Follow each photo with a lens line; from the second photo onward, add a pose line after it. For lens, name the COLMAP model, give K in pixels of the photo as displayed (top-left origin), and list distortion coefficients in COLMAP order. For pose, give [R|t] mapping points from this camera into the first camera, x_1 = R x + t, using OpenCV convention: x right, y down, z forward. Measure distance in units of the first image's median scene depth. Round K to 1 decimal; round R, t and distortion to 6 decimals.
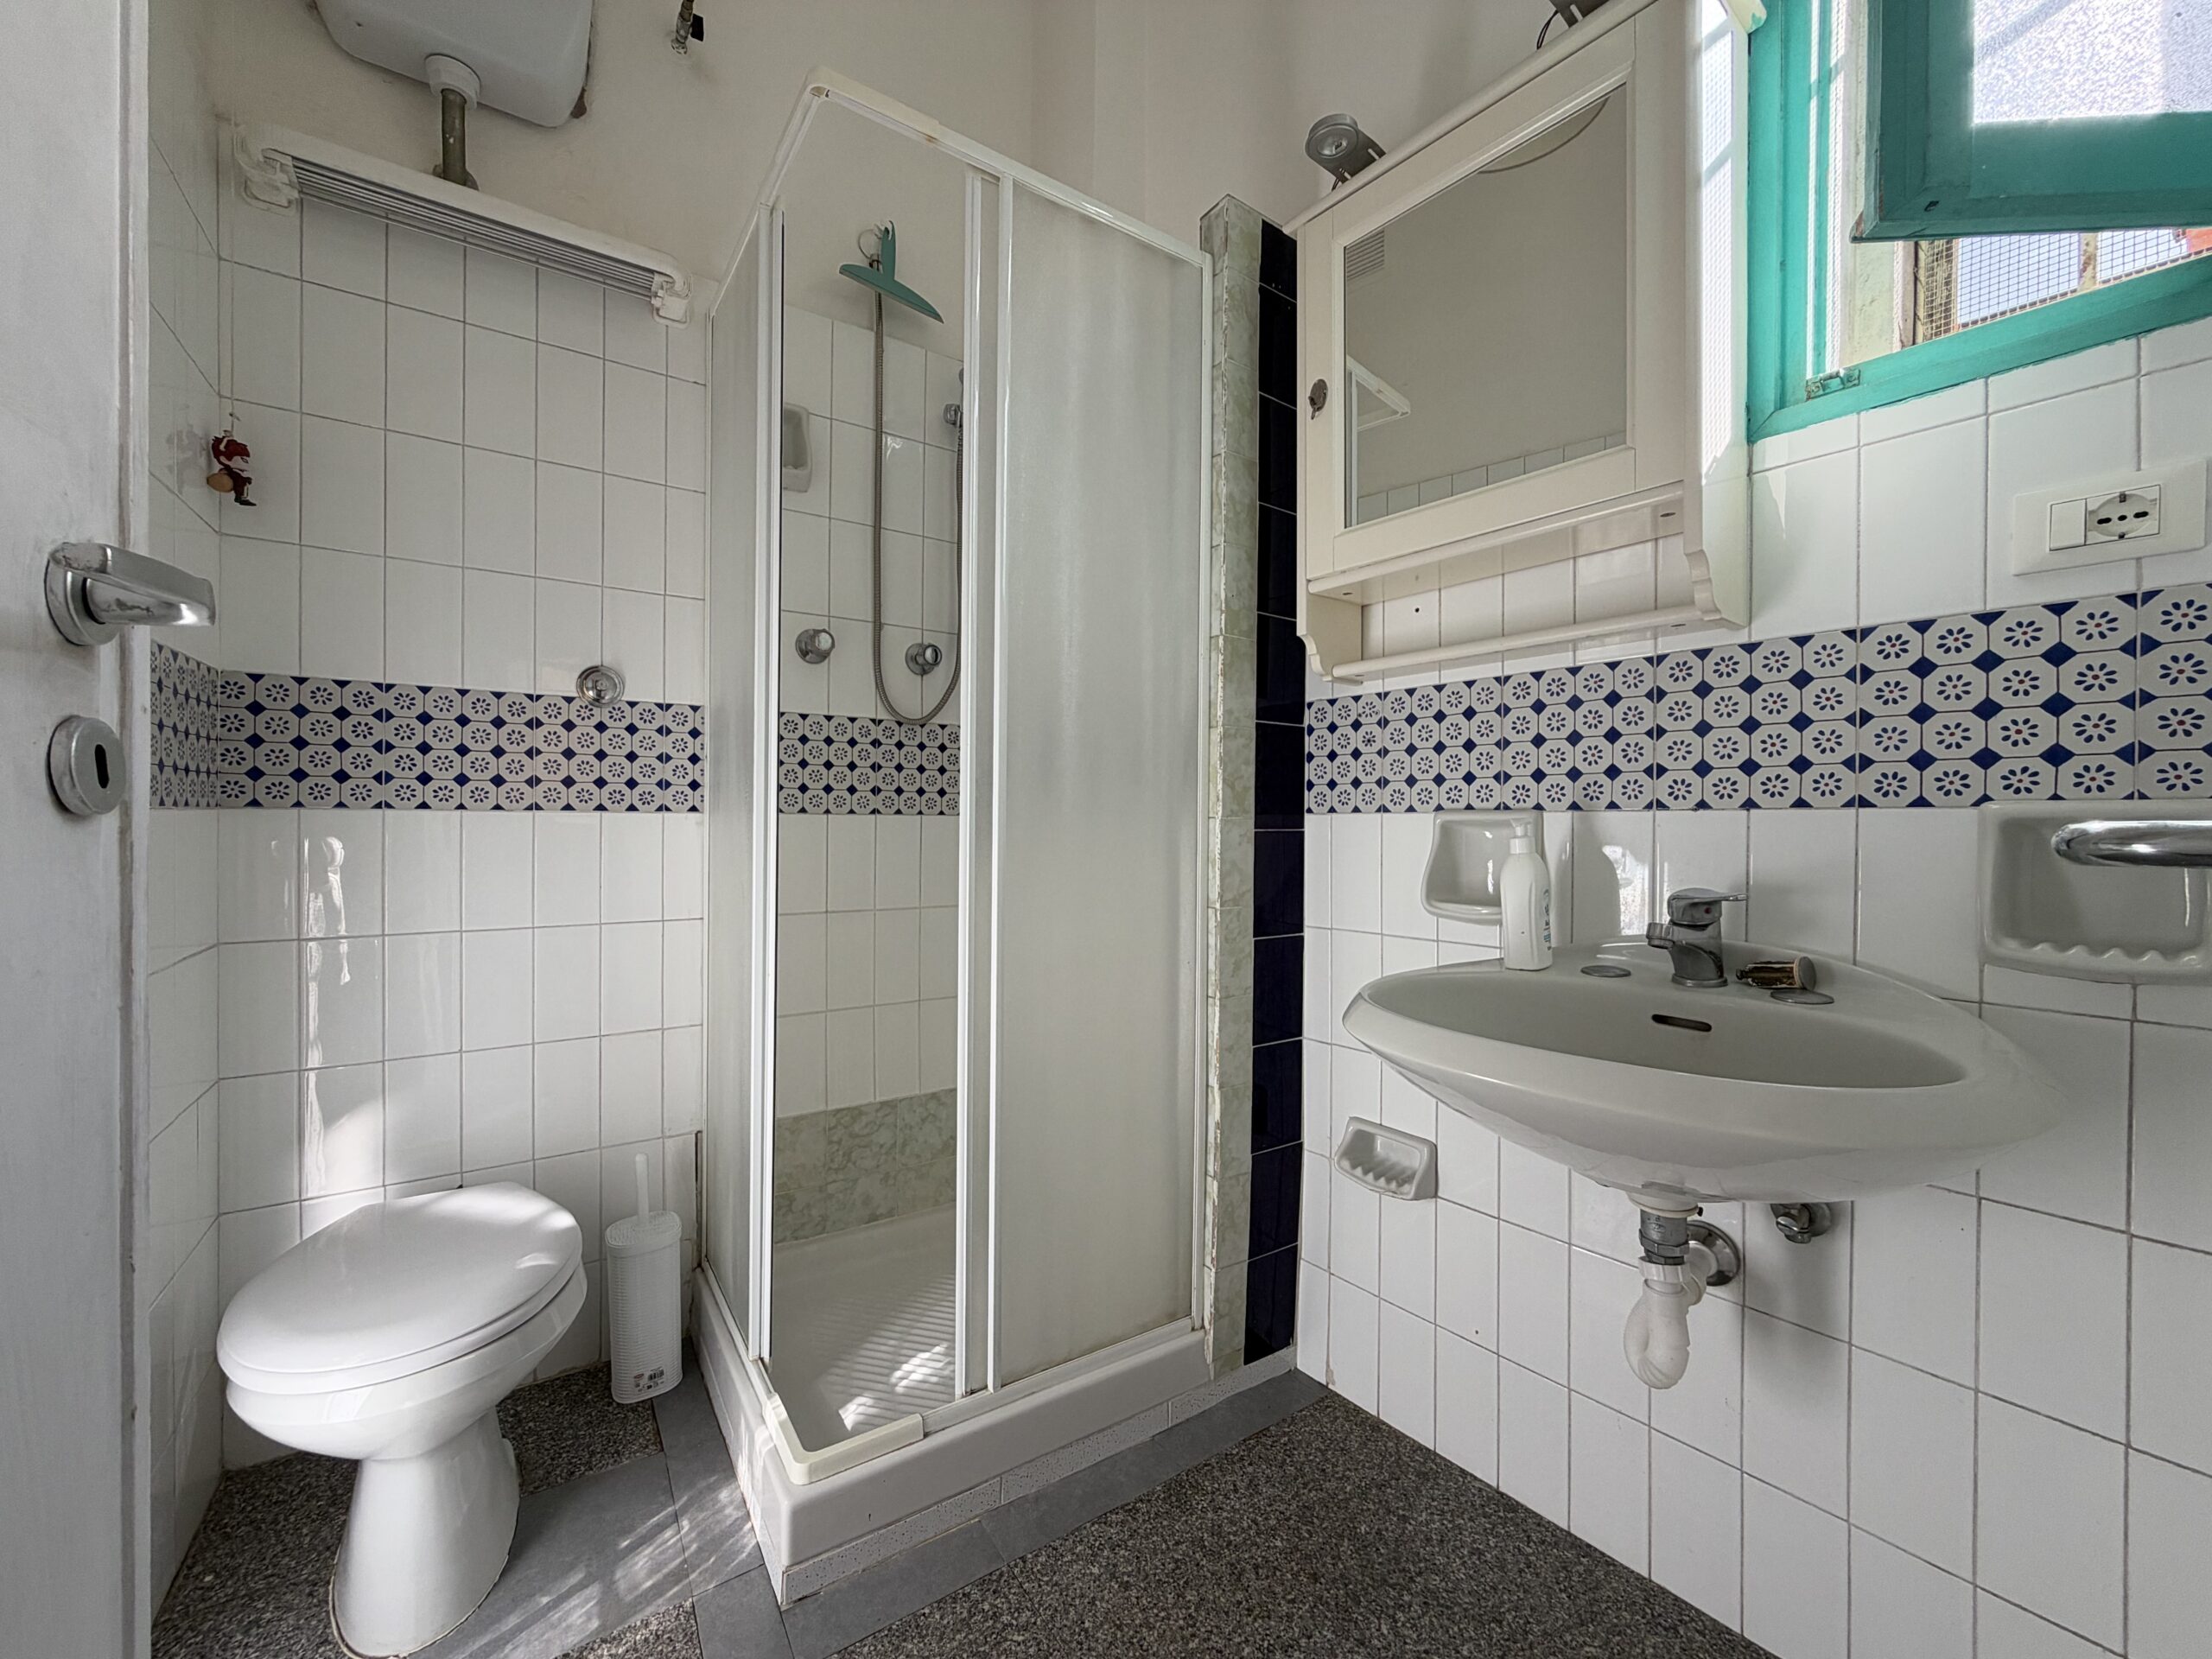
lens RADIAL K [[878.2, 0, 1109.3], [0, 878.2, 827.8], [0, 0, 1]] dist [-0.000565, 0.000540]
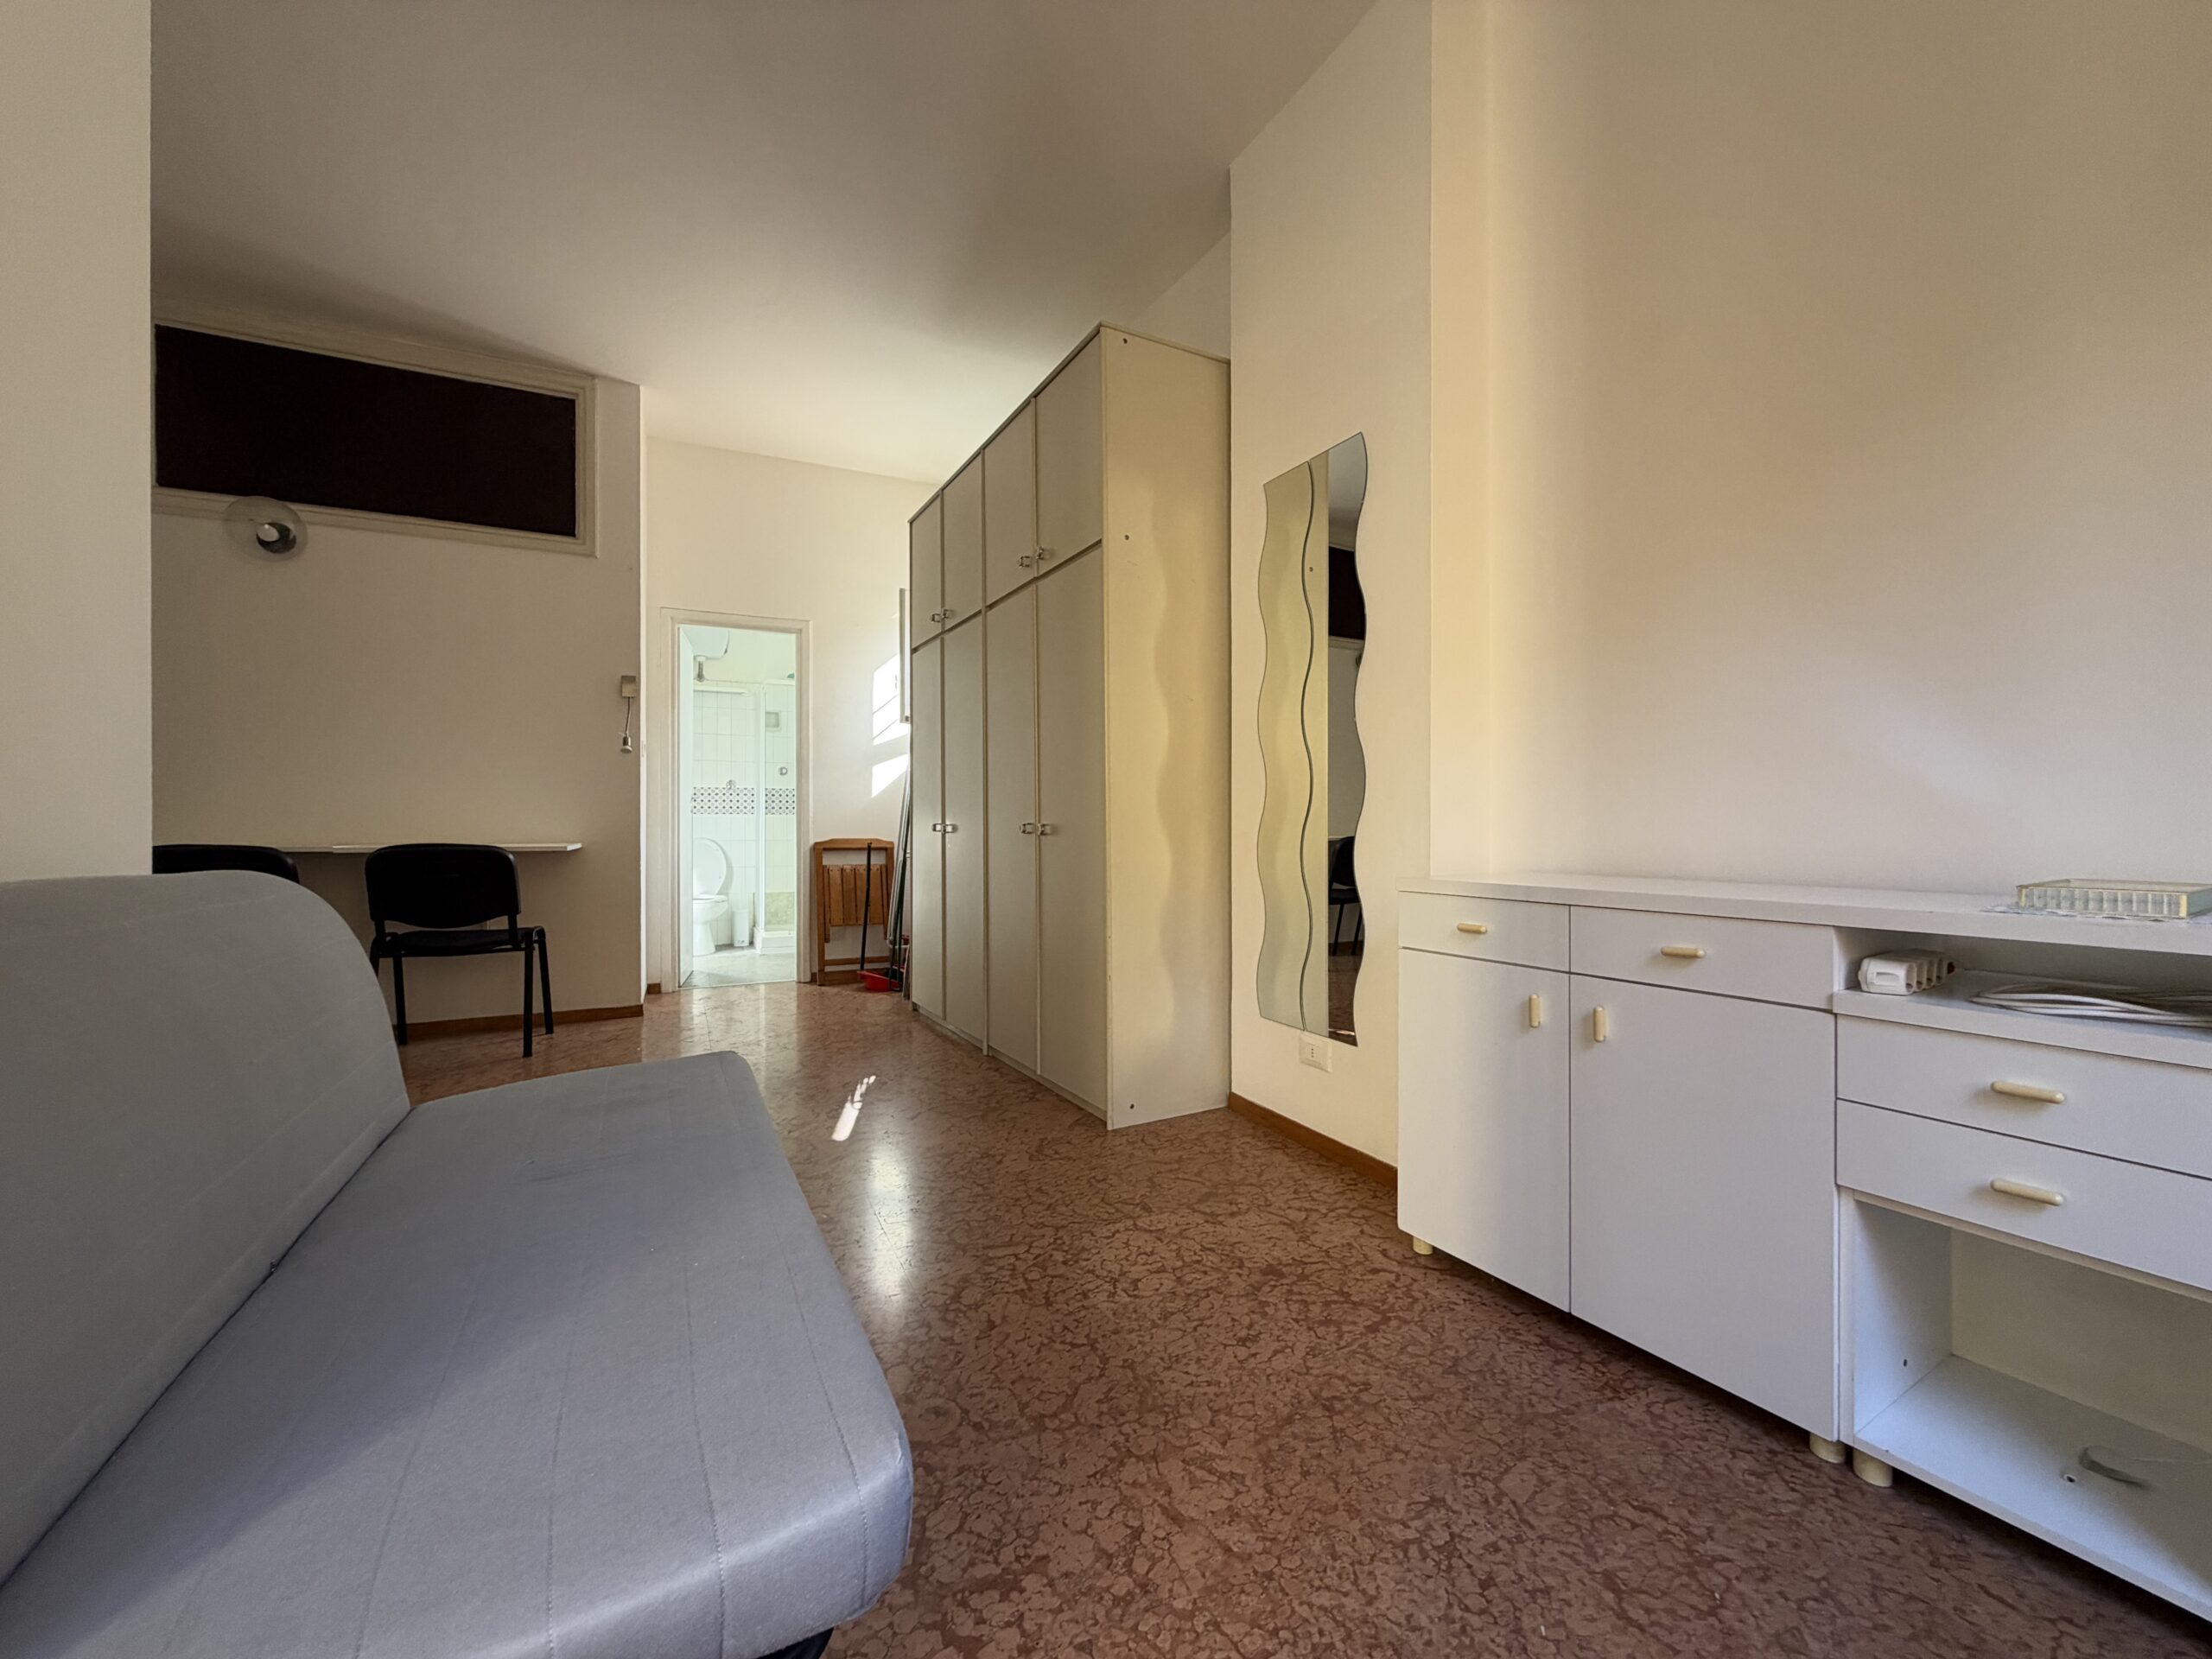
lens RADIAL K [[878.2, 0, 1097.2], [0, 878.2, 825.4], [0, 0, 1]] dist [-0.000565, 0.000540]
pose [[0.989509, -0.010532, -0.144085, 2.185323], [0.009324, 0.999916, -0.009056, 0.111227], [0.144168, 0.007618, 0.989524, -3.612212]]
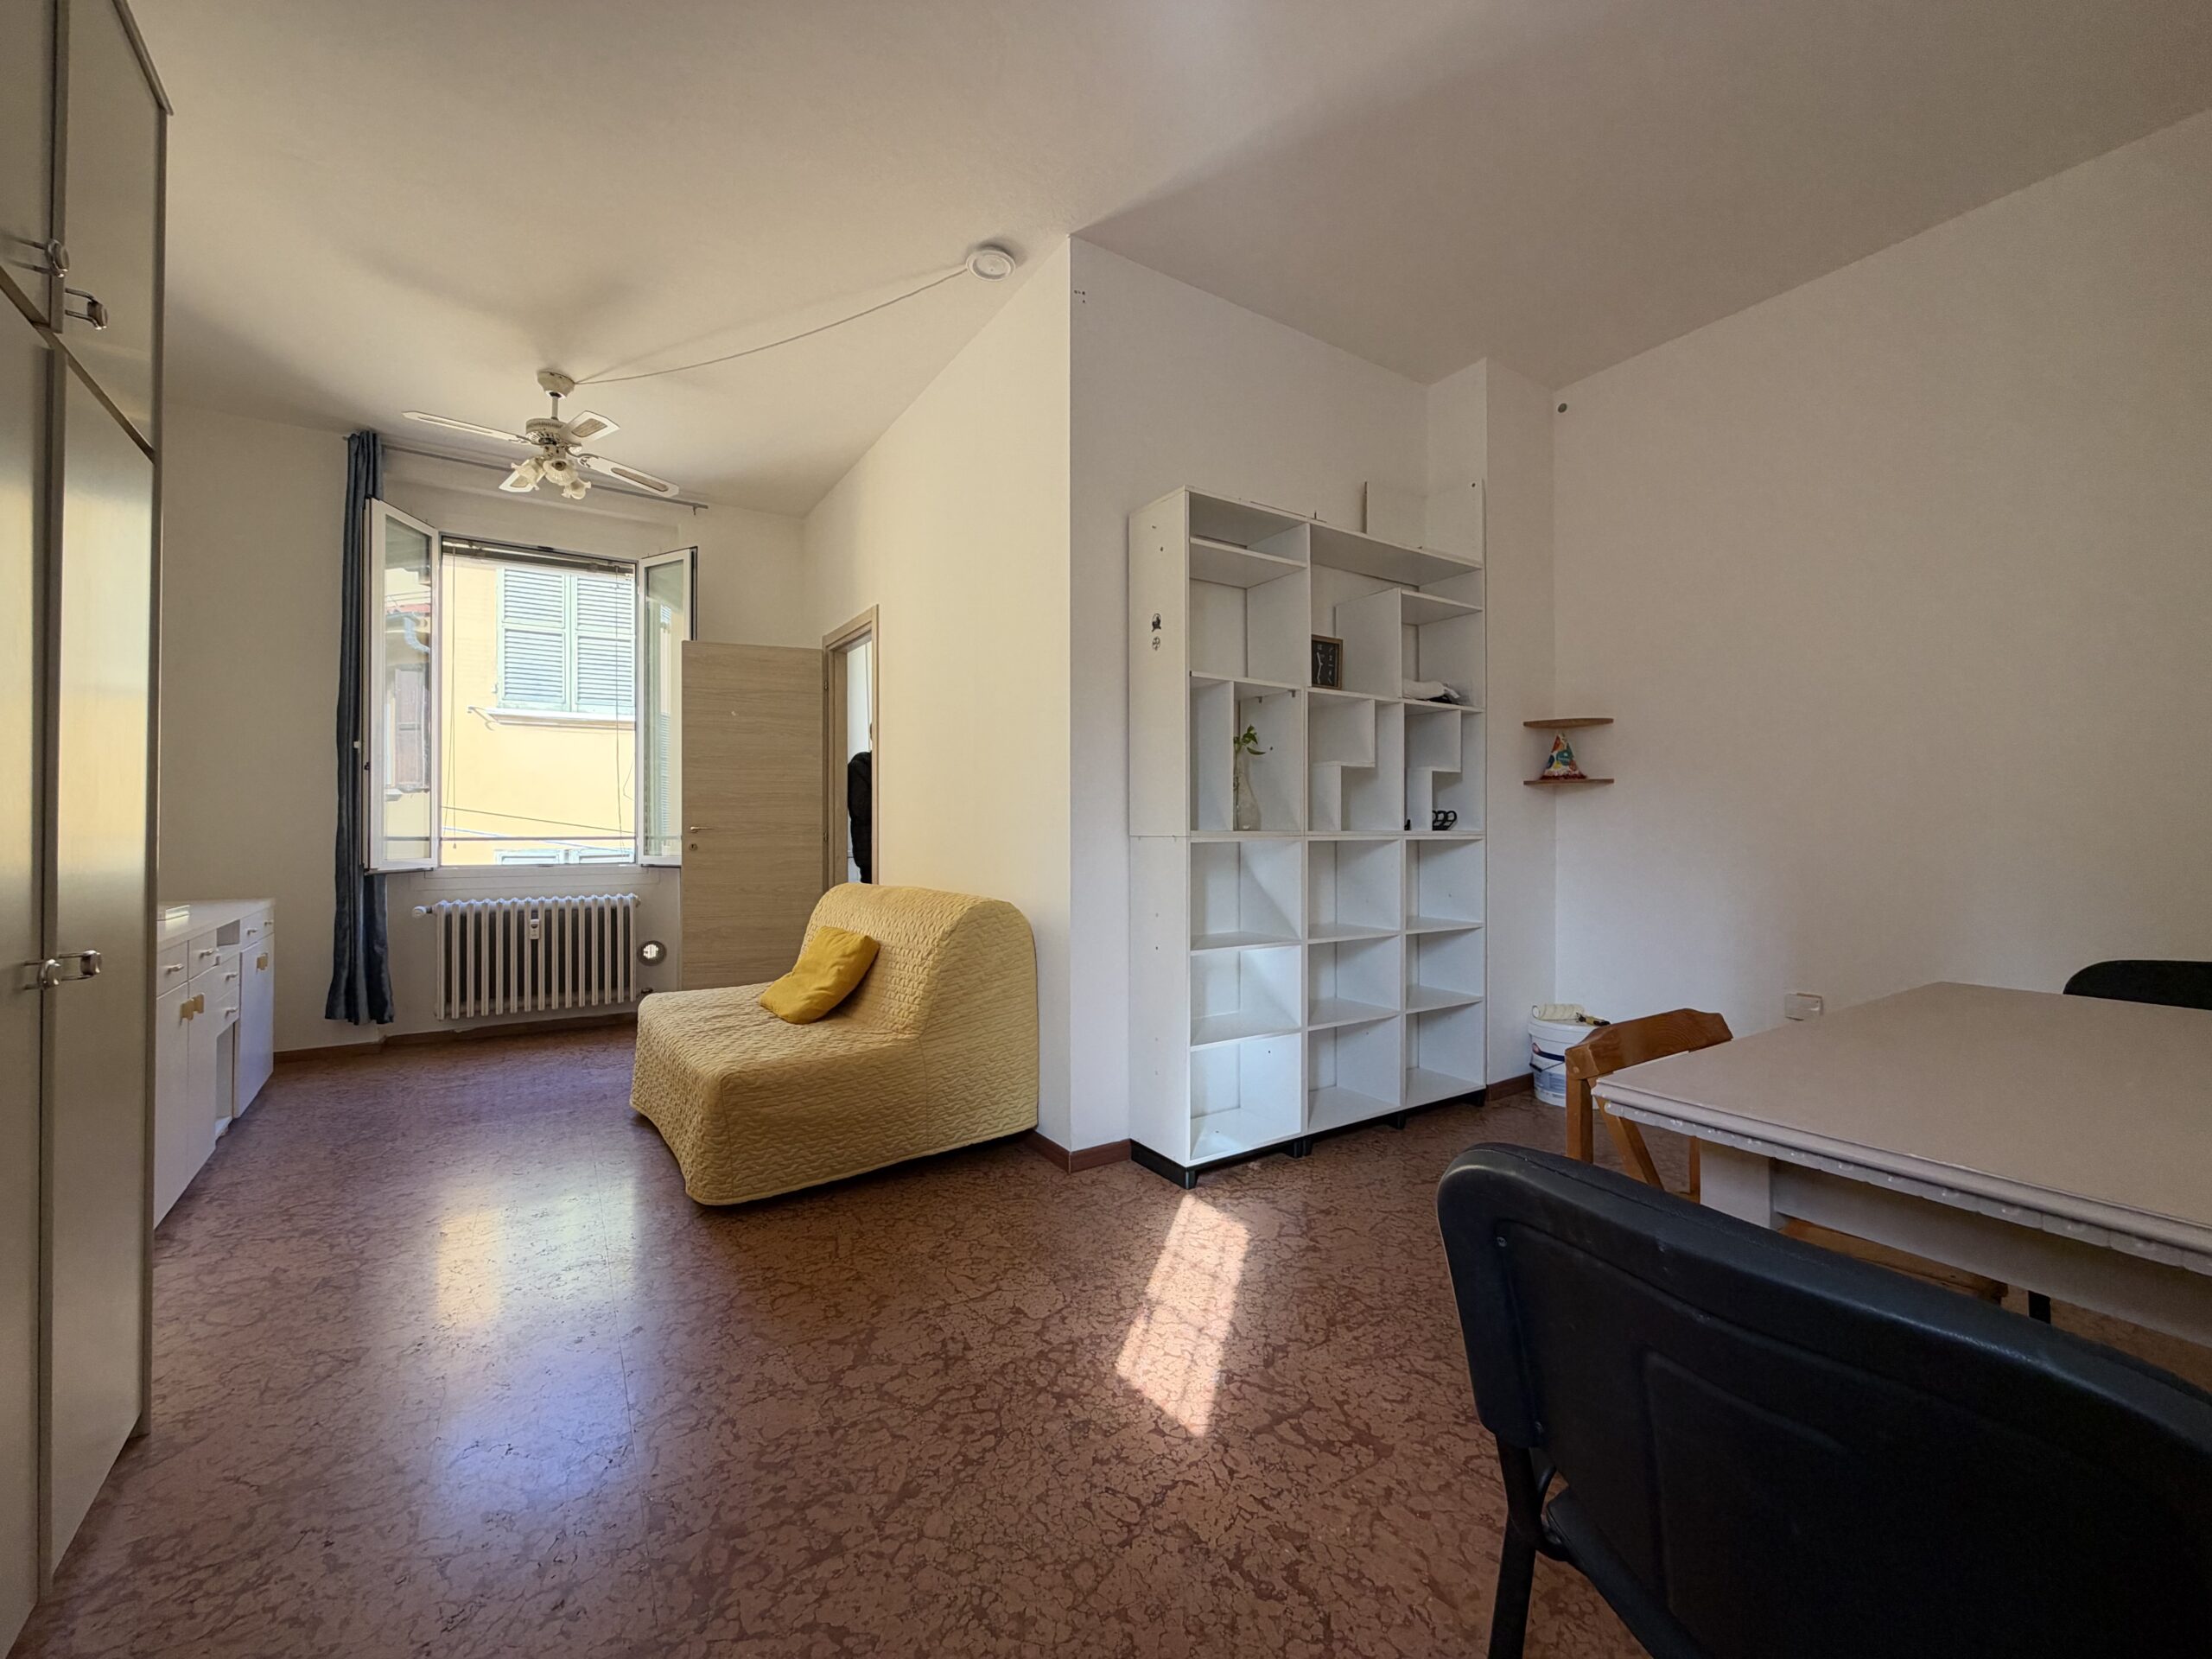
lens RADIAL K [[878.2, 0, 1101.3], [0, 878.2, 826.8], [0, 0, 1]] dist [-0.000565, 0.000540]
pose [[-0.999604, -0.008010, 0.026965, 0.544622], [-0.007841, 0.999949, 0.006361, -0.069068], [-0.027015, 0.006147, -0.999616, -0.390349]]
